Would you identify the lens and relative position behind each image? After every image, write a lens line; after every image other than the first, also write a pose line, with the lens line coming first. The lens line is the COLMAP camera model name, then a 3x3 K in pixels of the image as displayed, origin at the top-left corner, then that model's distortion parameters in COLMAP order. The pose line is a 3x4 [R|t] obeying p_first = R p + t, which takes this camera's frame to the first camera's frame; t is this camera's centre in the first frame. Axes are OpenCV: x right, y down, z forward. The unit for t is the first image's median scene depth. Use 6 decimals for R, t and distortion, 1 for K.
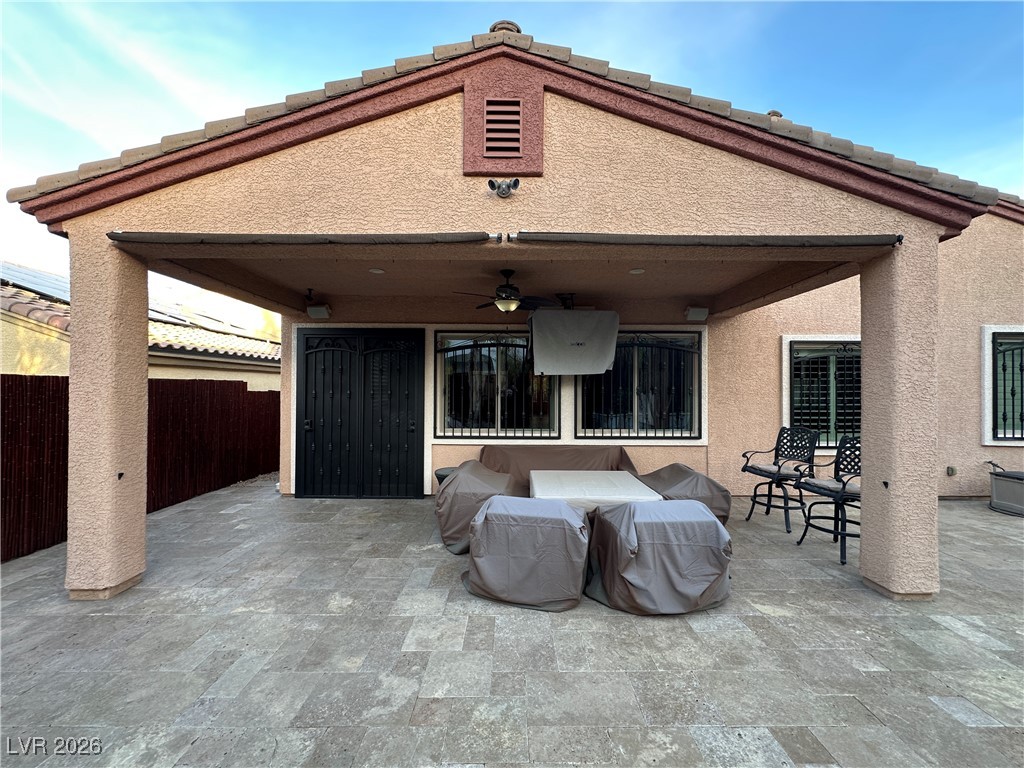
lens RADIAL K [[407.7, 0, 512.0], [0, 407.7, 384.0], [0, 0, 1]] dist [-0.002358, 0.000863]
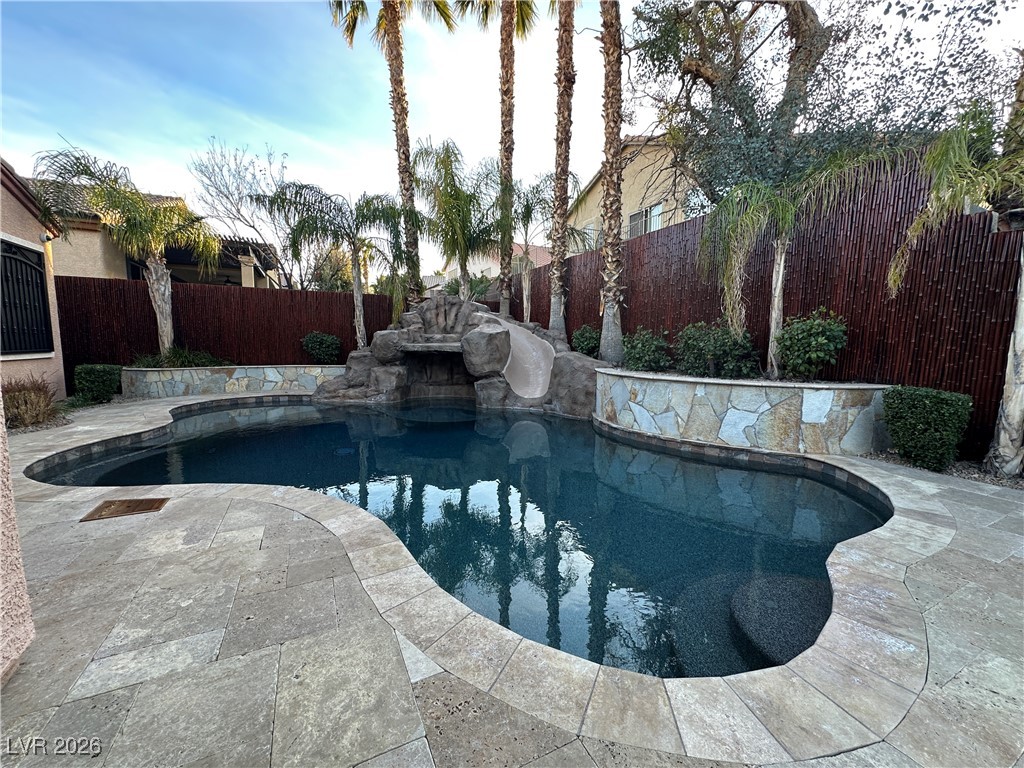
lens RADIAL K [[407.7, 0, 512.0], [0, 407.7, 384.0], [0, 0, 1]] dist [-0.002358, 0.000863]
pose [[-0.448184, -0.096702, 0.888696, 0.426521], [-0.018767, 0.994931, 0.098797, 0.174709], [-0.893745, 0.027601, -0.447726, 0.699736]]
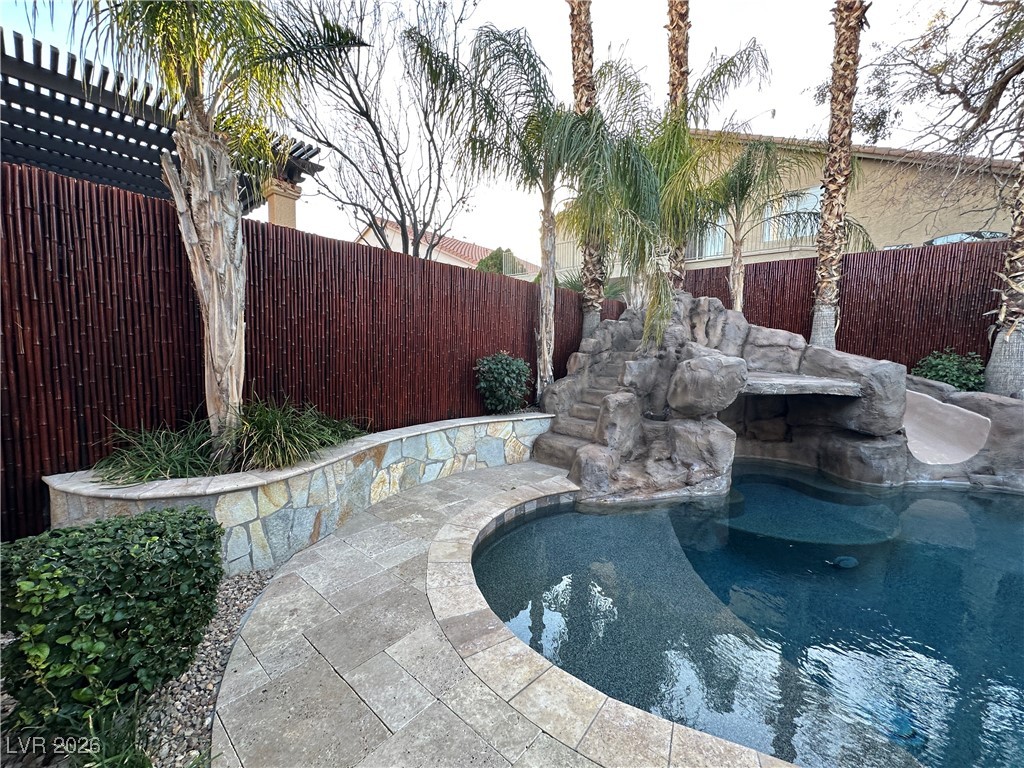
lens RADIAL K [[407.7, 0, 512.0], [0, 407.7, 384.0], [0, 0, 1]] dist [-0.002358, 0.000863]
pose [[-0.757599, -0.079117, 0.647908, 2.747725], [-0.032602, 0.995974, 0.083499, 0.107256], [-0.651906, 0.042136, -0.757129, 1.763401]]
